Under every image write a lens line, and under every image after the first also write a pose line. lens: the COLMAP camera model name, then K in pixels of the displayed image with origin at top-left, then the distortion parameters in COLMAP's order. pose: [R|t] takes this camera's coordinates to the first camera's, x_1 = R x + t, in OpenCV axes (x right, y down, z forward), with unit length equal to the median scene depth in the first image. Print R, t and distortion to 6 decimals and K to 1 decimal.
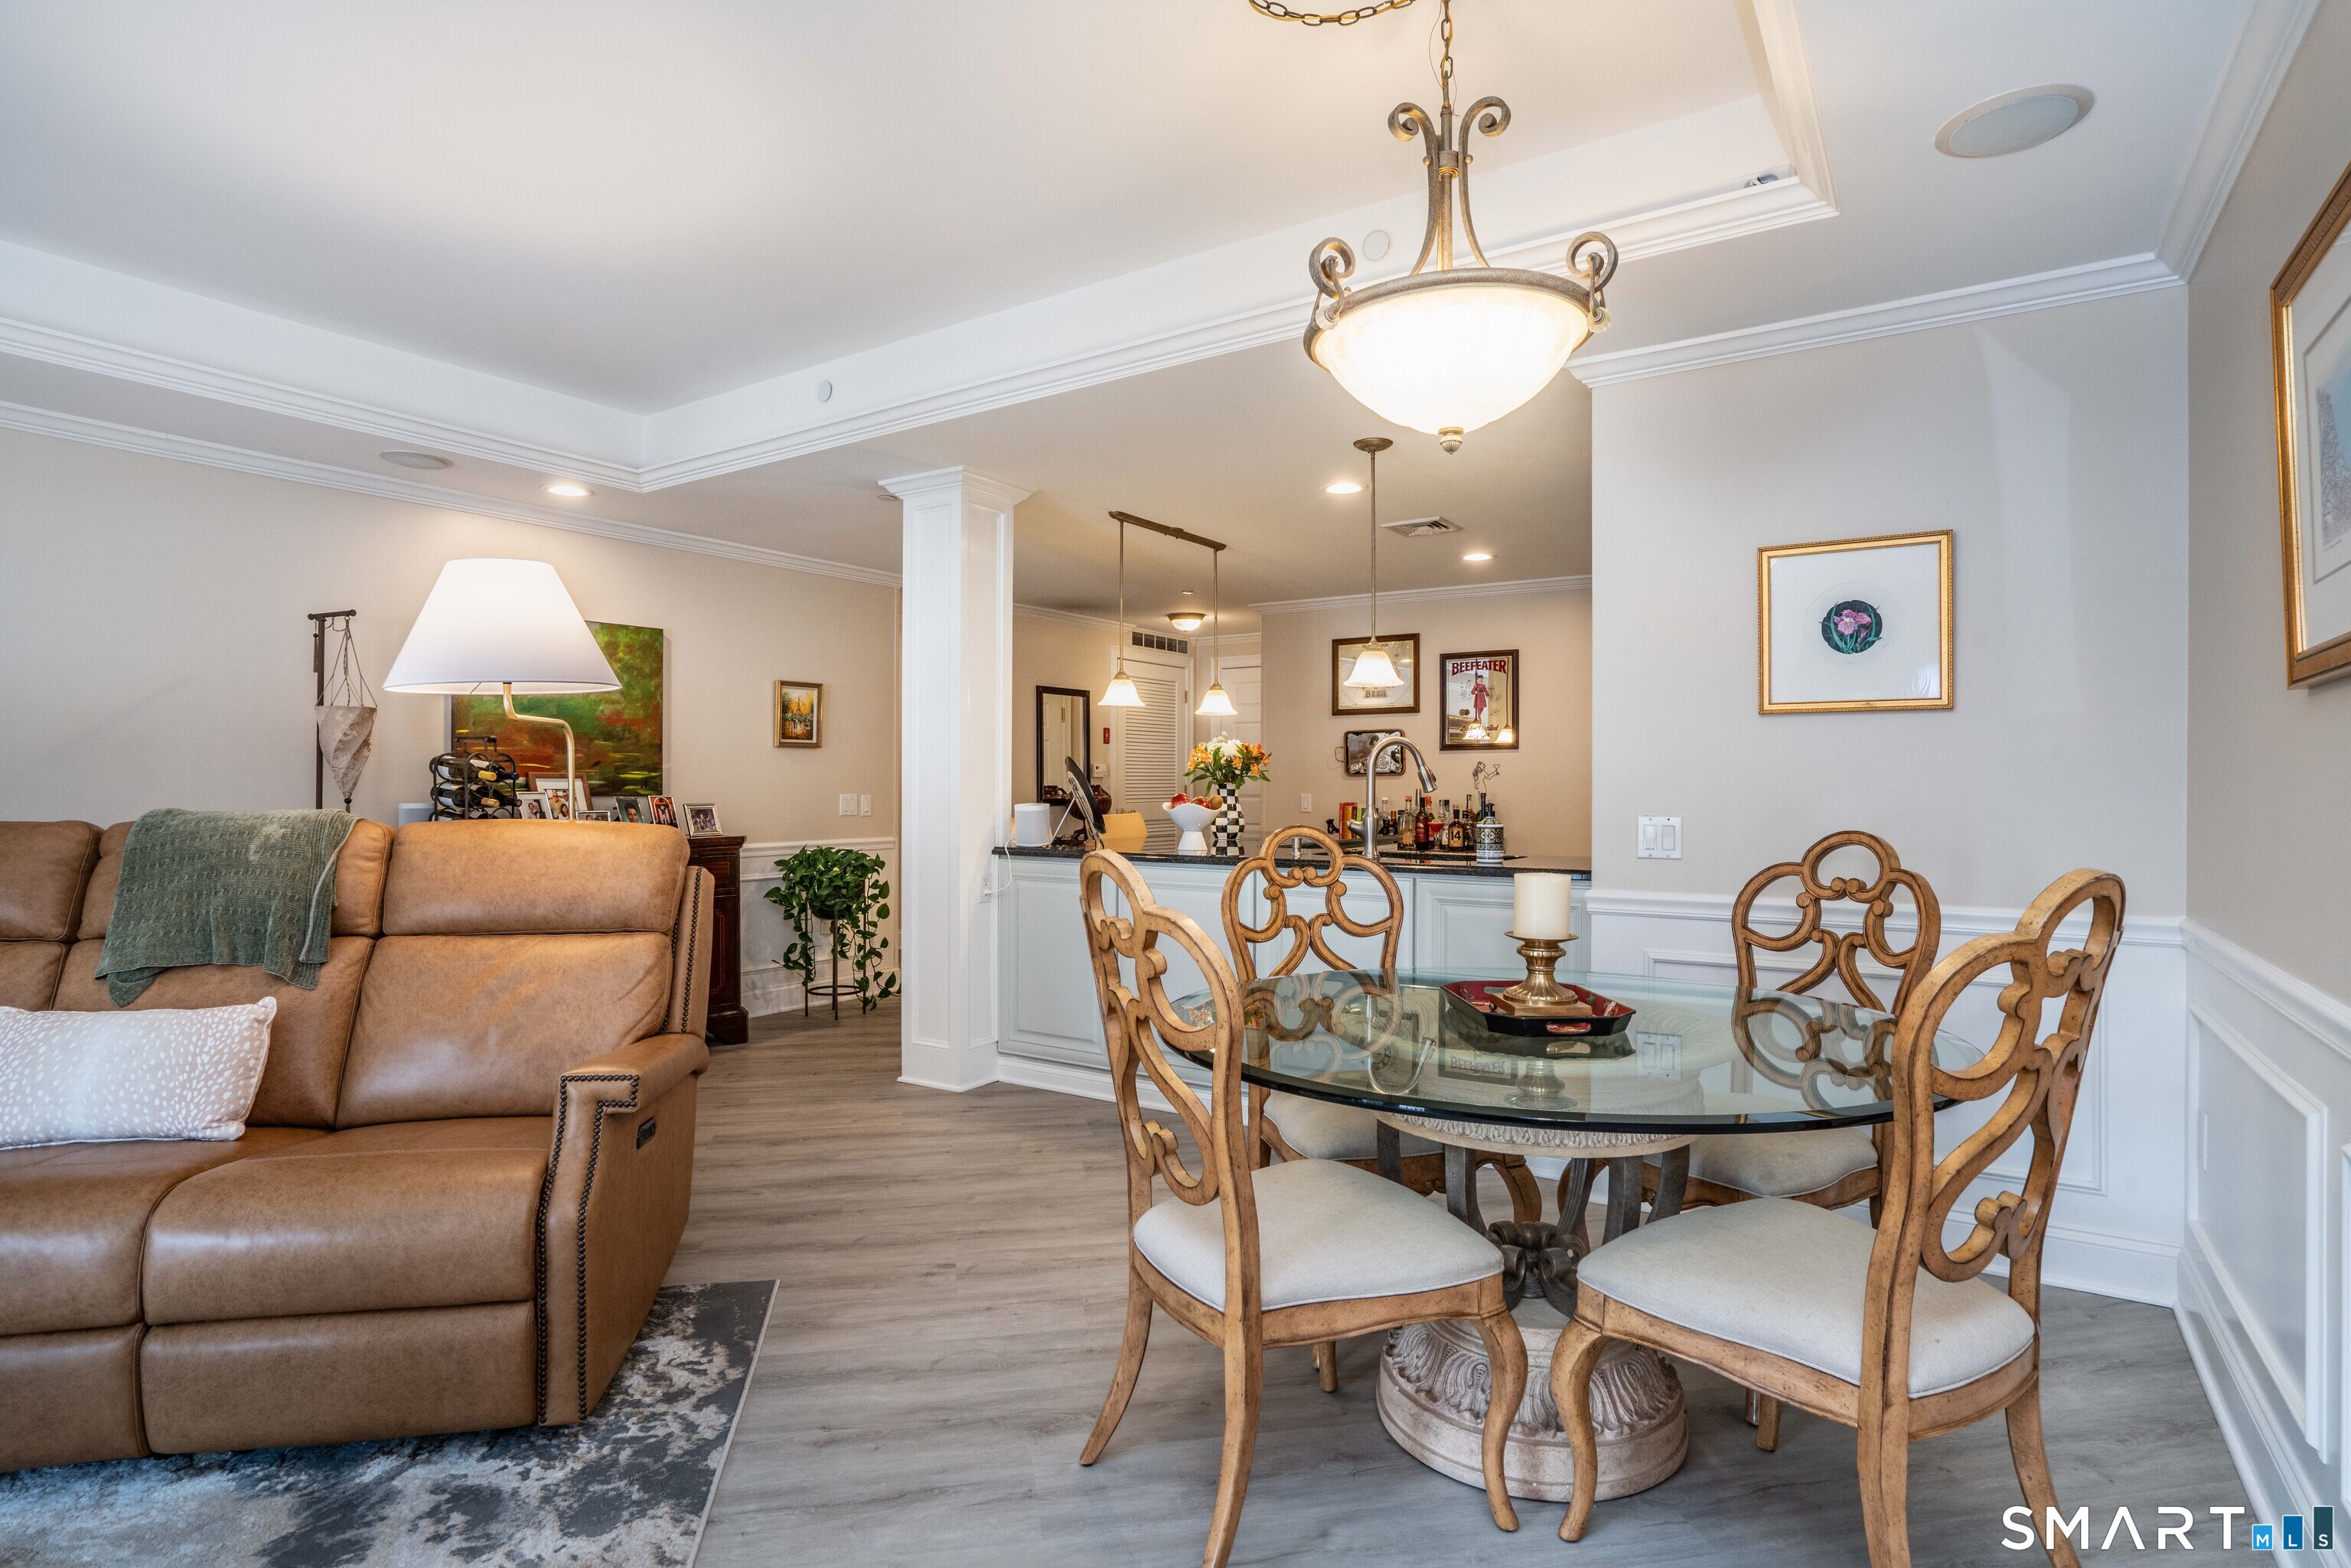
lens RADIAL K [[1196.5, 0, 1181.9], [0, 1196.5, 788.1], [0, 0, 1]] dist [-0.025178, 0.005552]
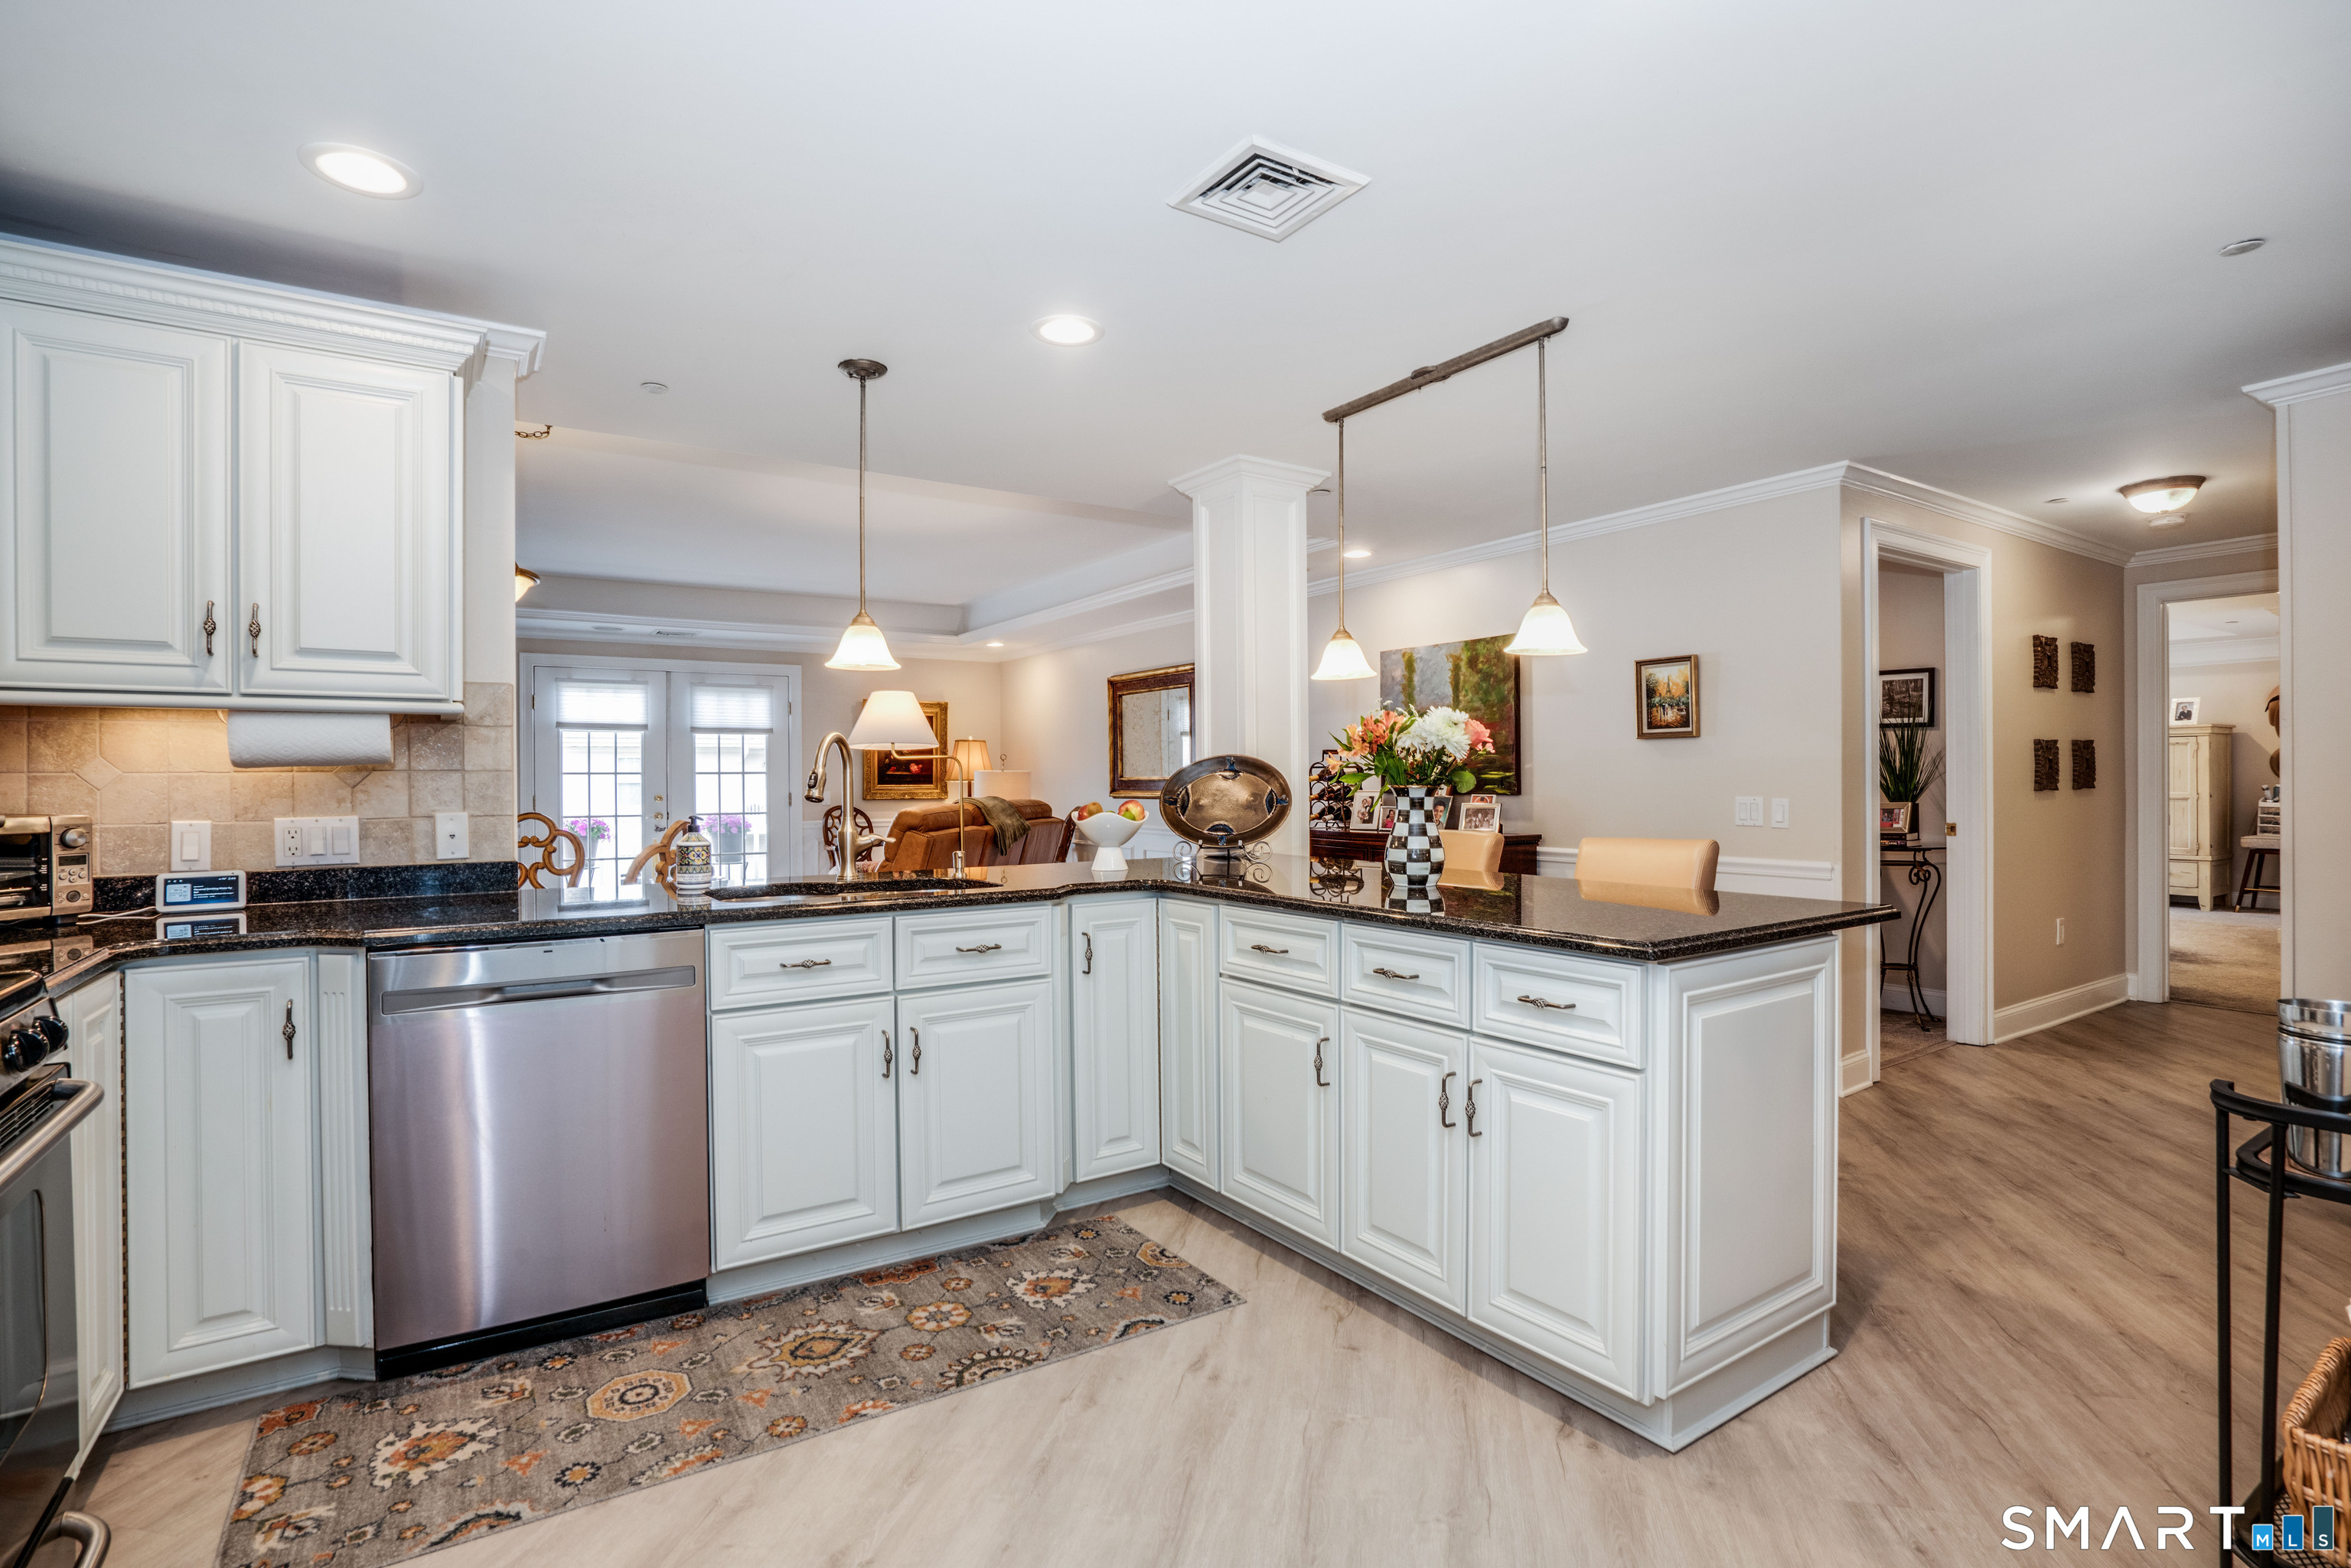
lens RADIAL K [[1115.7, 0, 1154.2], [0, 1115.7, 781.3], [0, 0, 1]] dist [-0.034770, 0.003486]
pose [[-0.405711, 0.004587, -0.913990, 0.958691], [0.003714, 0.999987, 0.003370, -0.016212], [0.913994, -0.002027, -0.405723, 1.847819]]
